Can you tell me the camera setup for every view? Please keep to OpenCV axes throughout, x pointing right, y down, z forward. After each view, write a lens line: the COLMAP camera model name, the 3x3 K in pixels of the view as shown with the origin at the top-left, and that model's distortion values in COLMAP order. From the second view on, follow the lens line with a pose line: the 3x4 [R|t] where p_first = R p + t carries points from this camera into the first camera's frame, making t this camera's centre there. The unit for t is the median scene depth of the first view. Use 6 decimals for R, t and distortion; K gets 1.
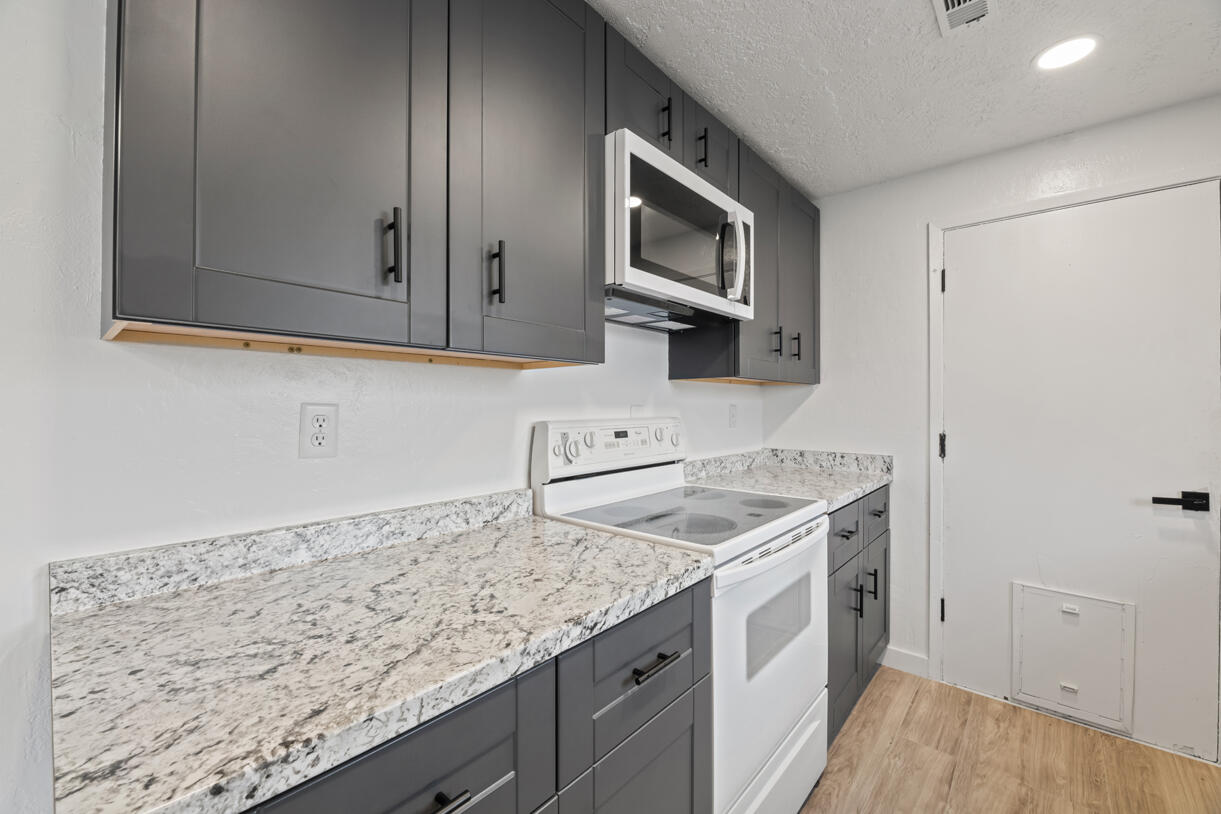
lens RADIAL K [[496.0, 0, 601.3], [0, 496.0, 405.3], [0, 0, 1]] dist [-0.002121, -0.003292]
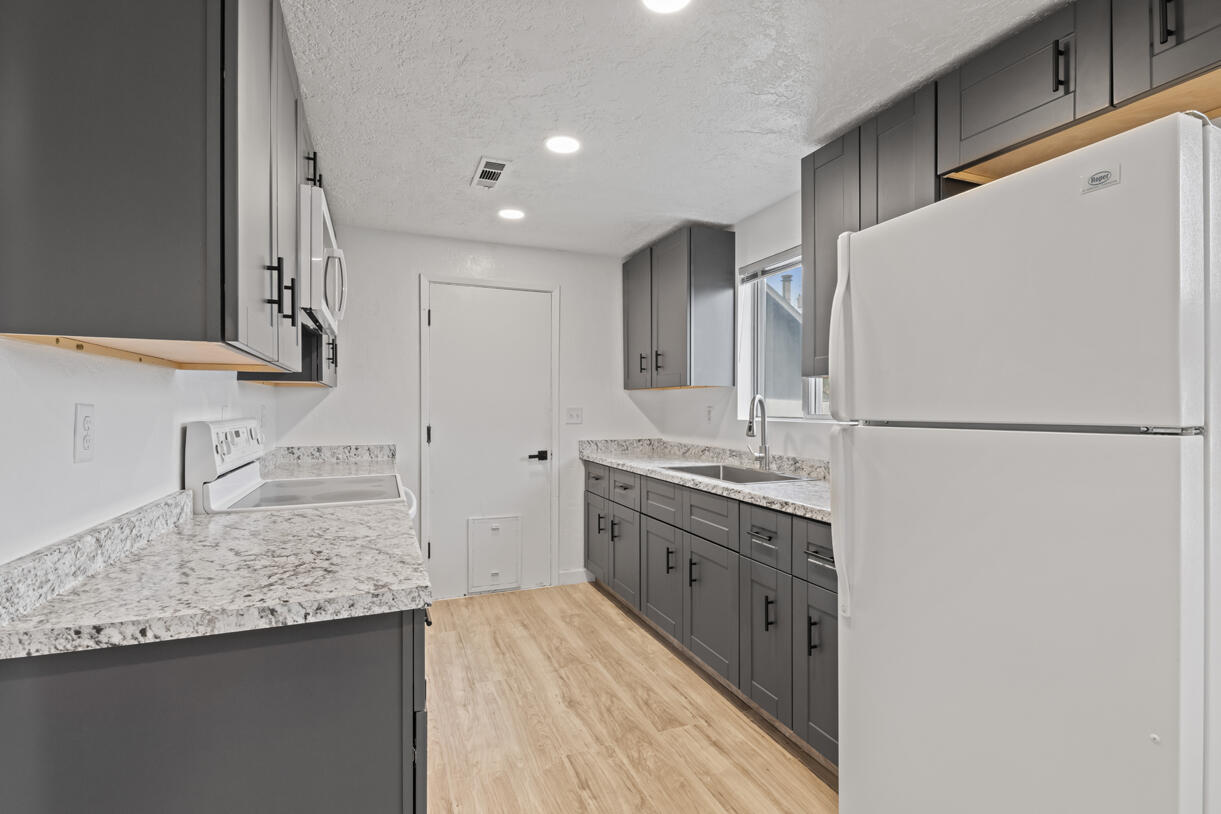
lens RADIAL K [[564.6, 0, 610.2], [0, 564.6, 410.8], [0, 0, 1]] dist [-0.001013, 0.000818]
pose [[0.439403, -0.006541, 0.898266, -0.795079], [-0.002413, 0.999961, 0.008462, -0.001774], [-0.898287, -0.005885, 0.439371, -0.262256]]
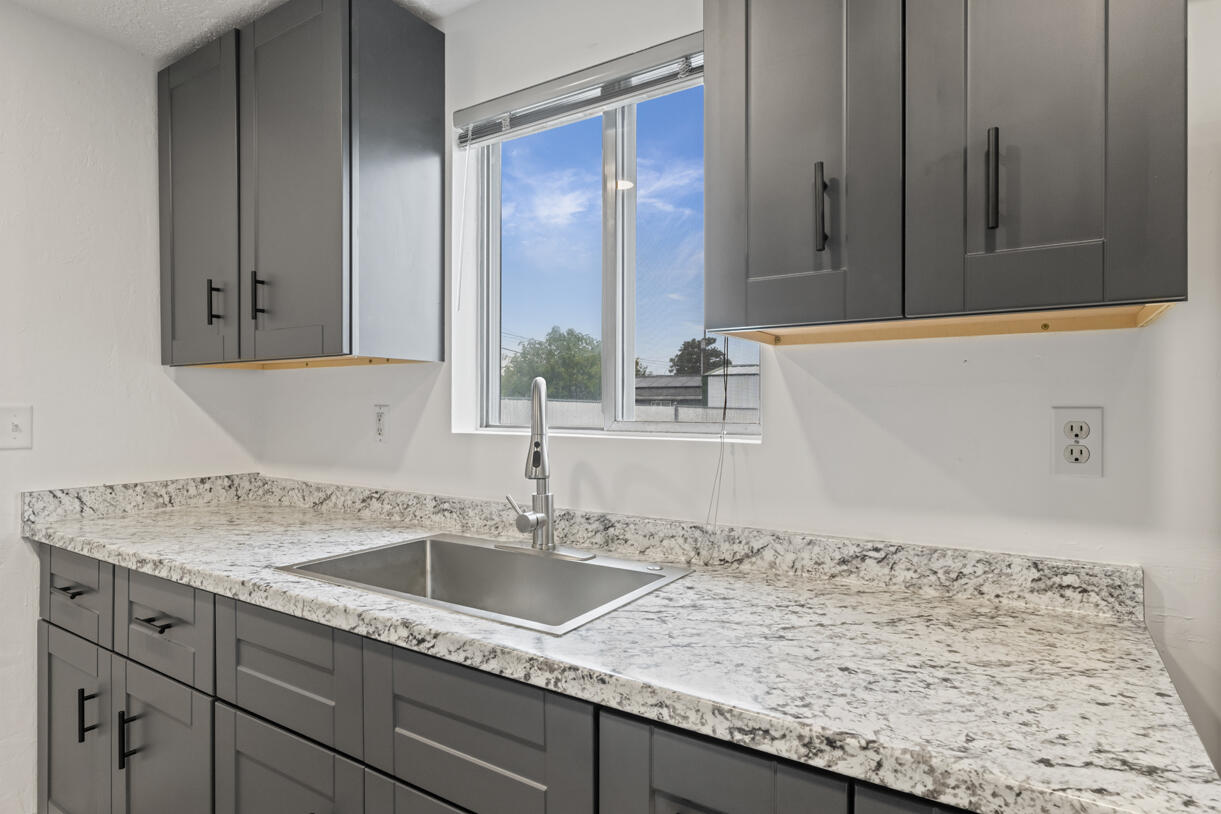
lens RADIAL K [[659.6, 0, 611.1], [0, 659.6, 410.7], [0, 0, 1]] dist [-0.004283, 0.004044]
pose [[-0.161145, -0.007146, 0.986905, 0.170870], [-0.003256, 0.999972, 0.006709, 0.000694], [-0.986925, -0.002132, -0.161164, 0.170230]]
